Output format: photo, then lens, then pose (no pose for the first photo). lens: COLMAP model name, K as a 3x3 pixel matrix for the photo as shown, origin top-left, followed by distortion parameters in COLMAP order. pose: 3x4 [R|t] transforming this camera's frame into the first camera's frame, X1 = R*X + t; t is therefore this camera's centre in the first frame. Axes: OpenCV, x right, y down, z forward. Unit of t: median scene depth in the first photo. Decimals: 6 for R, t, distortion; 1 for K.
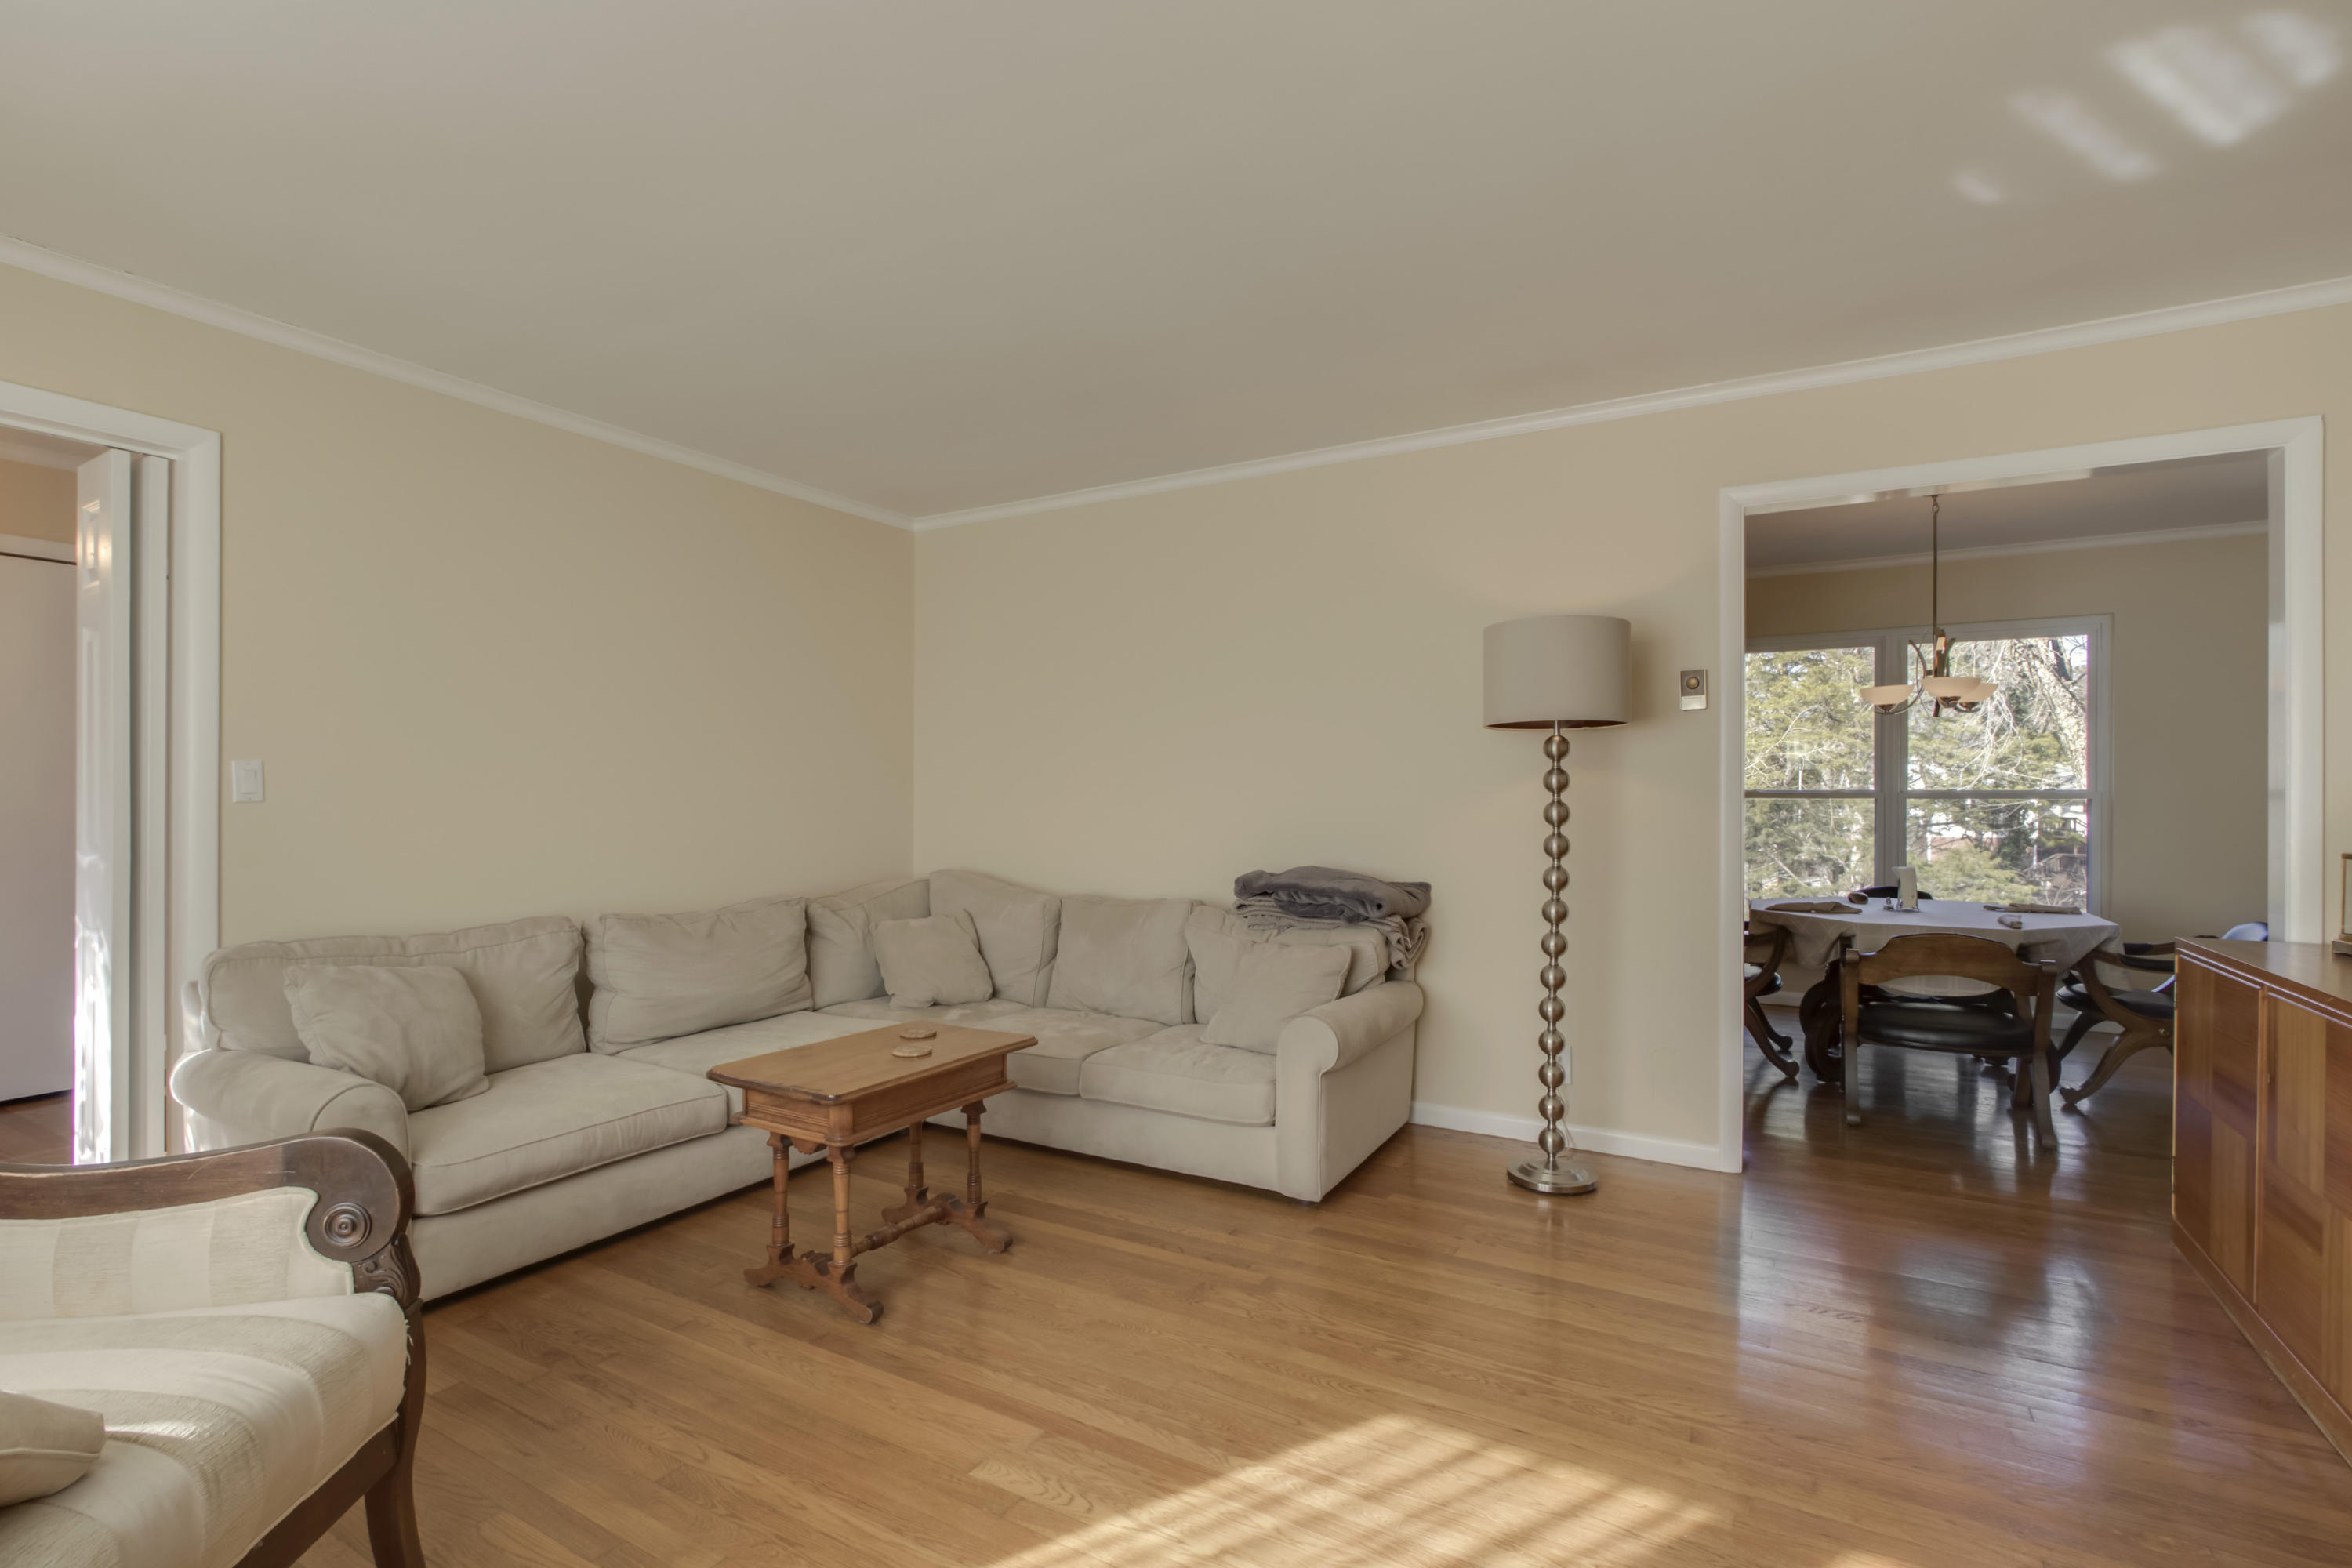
lens RADIAL K [[1107.6, 0, 1175.2], [0, 1107.6, 796.9], [0, 0, 1]] dist [-0.001628, 0.000050]
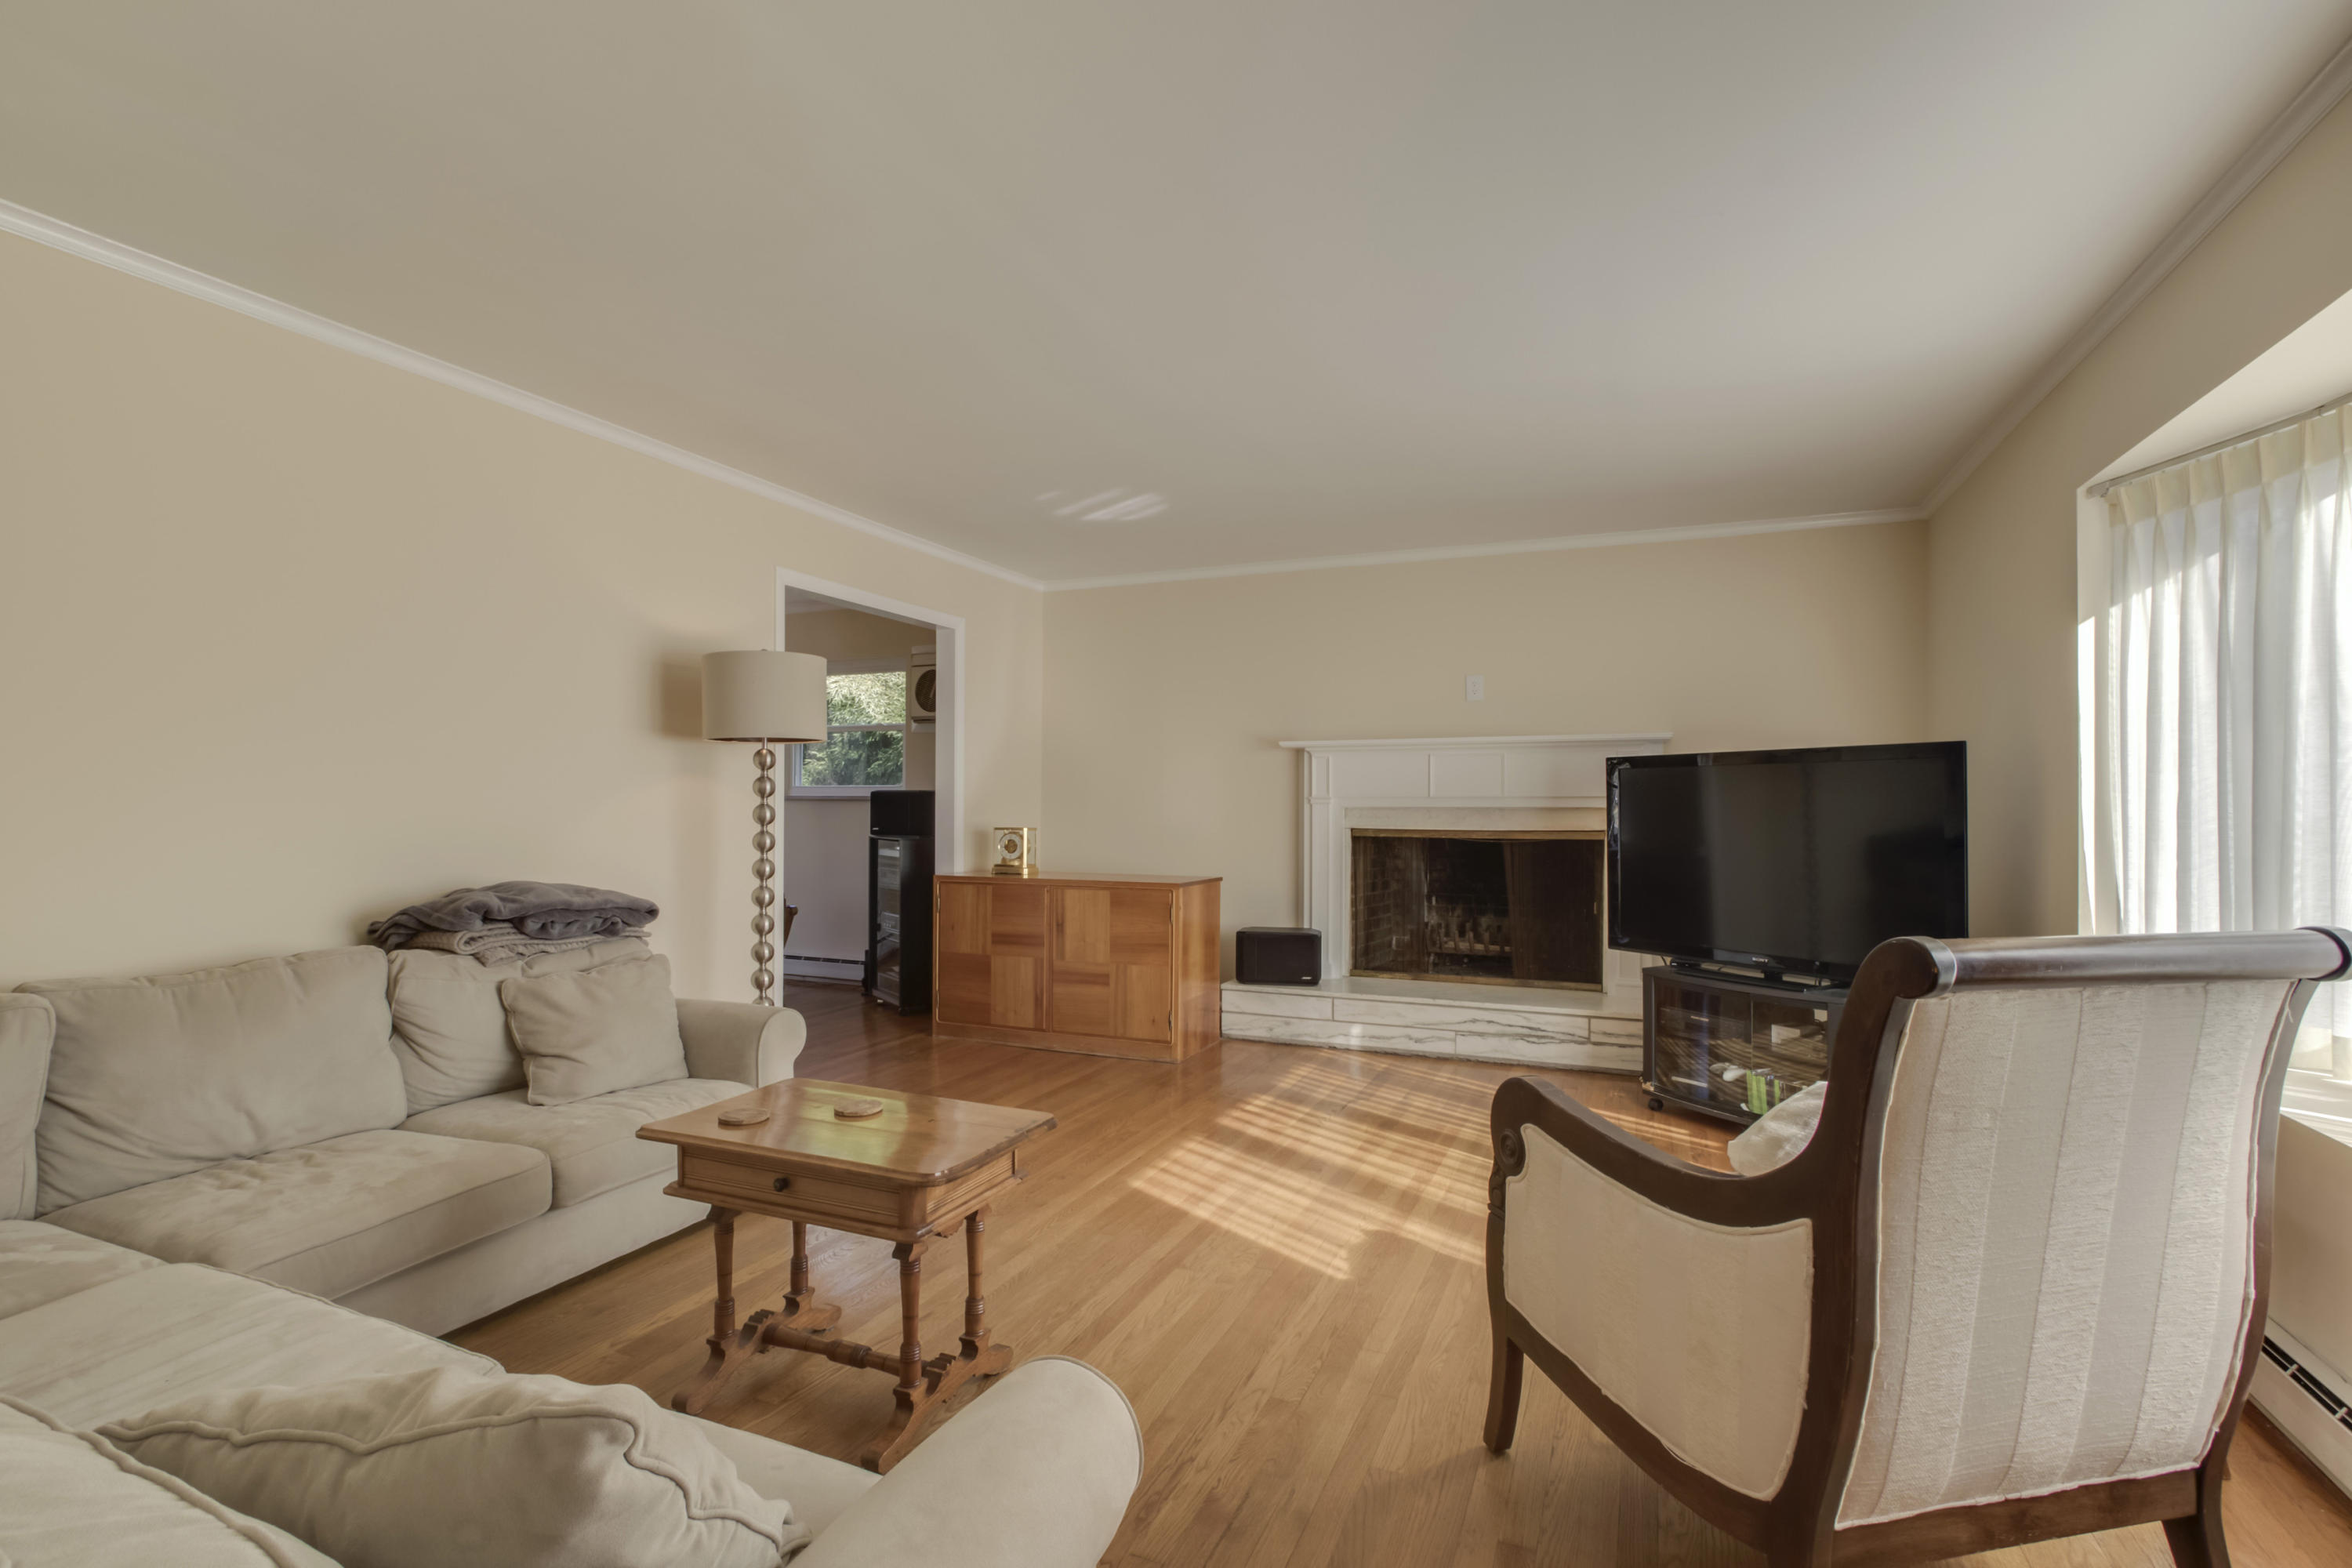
lens RADIAL K [[1107.6, 0, 1175.2], [0, 1107.6, 796.9], [0, 0, 1]] dist [-0.001628, 0.000050]
pose [[-0.128622, 0.006007, 0.991676, -1.469305], [-0.003516, 0.999973, -0.006514, 0.004448], [-0.991688, -0.004325, -0.128597, 1.180166]]
